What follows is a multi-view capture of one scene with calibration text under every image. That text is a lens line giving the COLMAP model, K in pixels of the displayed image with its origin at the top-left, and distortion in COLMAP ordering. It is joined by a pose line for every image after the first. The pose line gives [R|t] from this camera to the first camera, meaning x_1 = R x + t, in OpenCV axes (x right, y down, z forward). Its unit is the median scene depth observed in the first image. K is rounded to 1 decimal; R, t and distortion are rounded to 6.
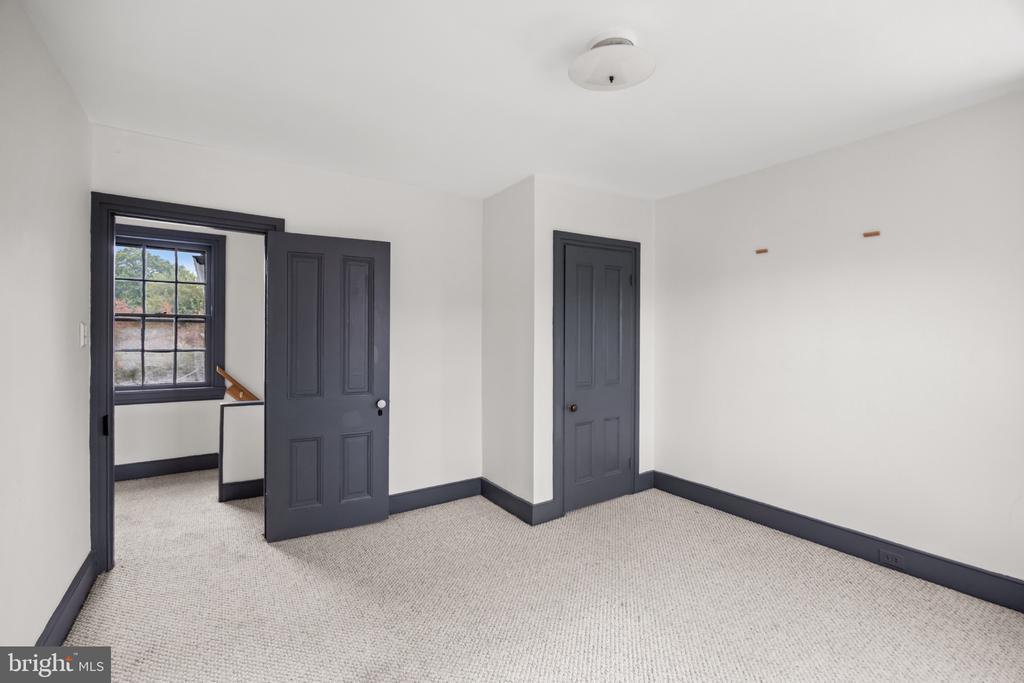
lens RADIAL K [[449.5, 0, 513.9], [0, 449.5, 333.8], [0, 0, 1]] dist [-0.004967, -0.000184]
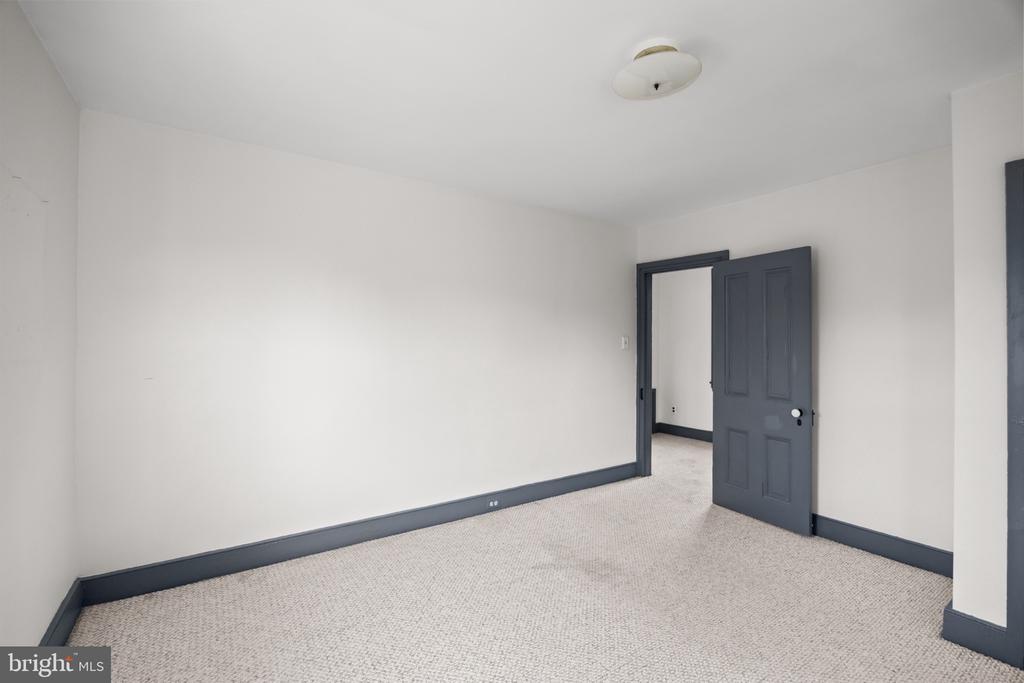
lens RADIAL K [[449.5, 0, 512.9], [0, 449.5, 342.0], [0, 0, 1]] dist [-0.004967, -0.000184]
pose [[0.003847, -0.002469, -0.999990, 0.710213], [0.001230, 0.999996, -0.002464, 0.002099], [0.999992, -0.001220, 0.003850, 0.393654]]
